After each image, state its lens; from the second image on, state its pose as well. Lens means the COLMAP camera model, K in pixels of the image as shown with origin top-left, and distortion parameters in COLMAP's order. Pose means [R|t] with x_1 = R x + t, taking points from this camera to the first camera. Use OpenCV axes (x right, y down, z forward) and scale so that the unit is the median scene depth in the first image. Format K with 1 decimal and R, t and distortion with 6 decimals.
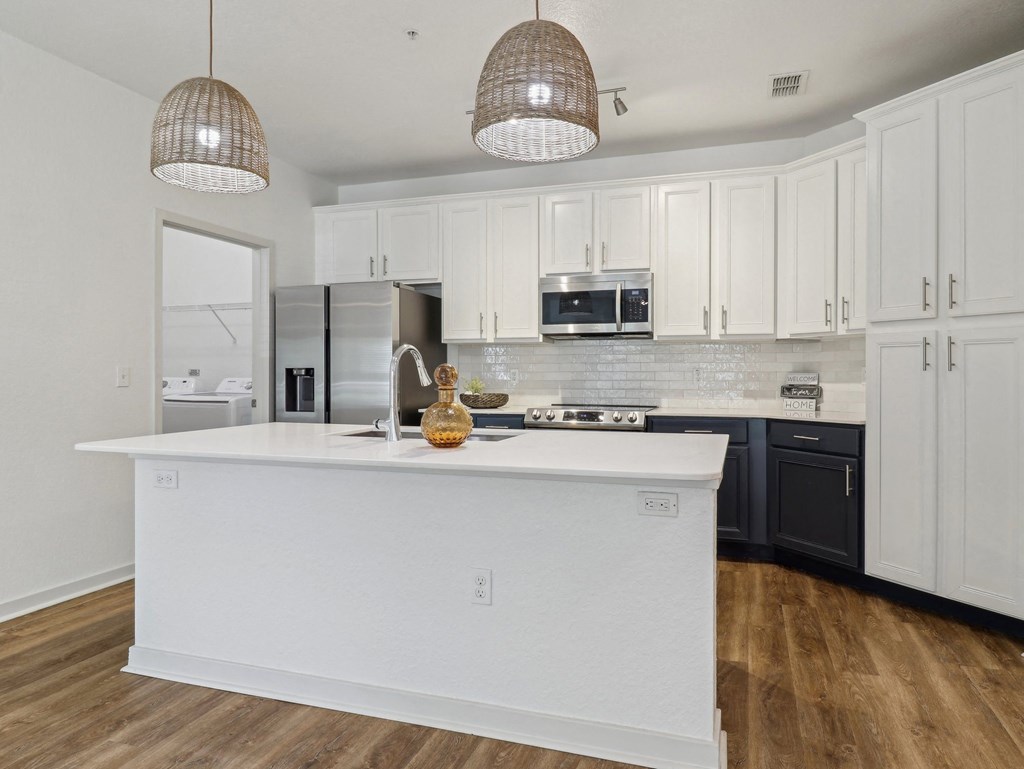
lens RADIAL K [[647.2, 0, 517.1], [0, 647.2, 384.6], [0, 0, 1]] dist [-0.003787, -0.005890]
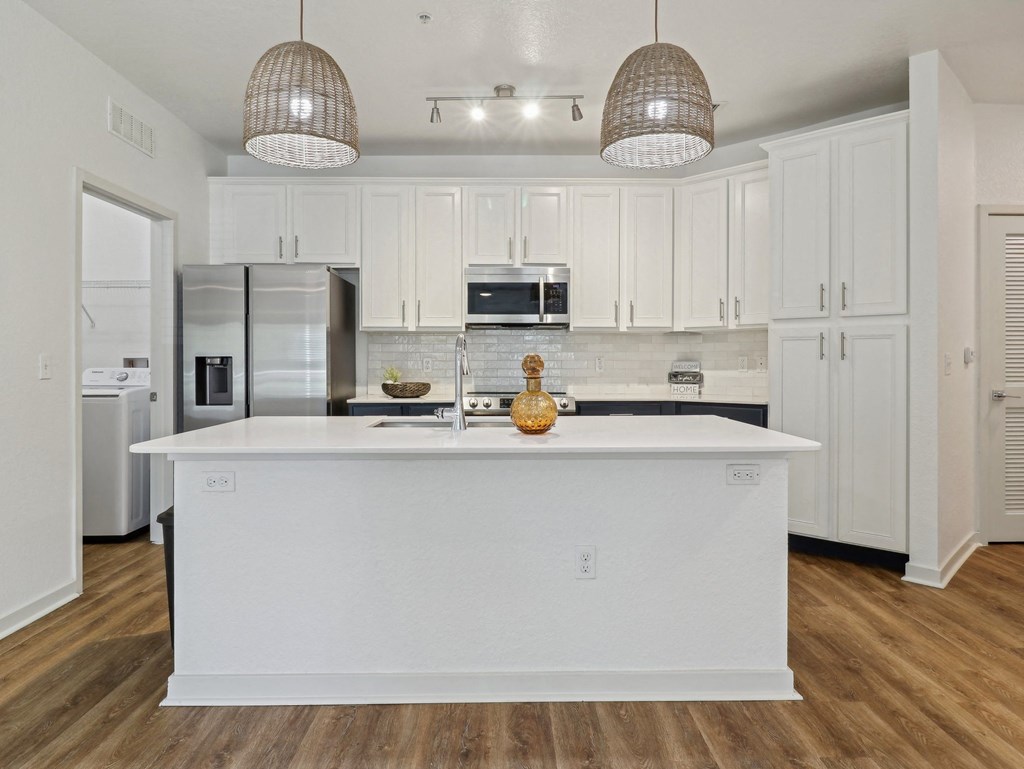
lens RADIAL K [[647.2, 0, 518.8], [0, 647.2, 377.3], [0, 0, 1]] dist [-0.003787, -0.005890]
pose [[0.946293, -0.009021, 0.323184, -0.314038], [0.006781, 0.999945, 0.008058, -0.001648], [-0.323238, -0.005434, 0.946302, 0.016980]]
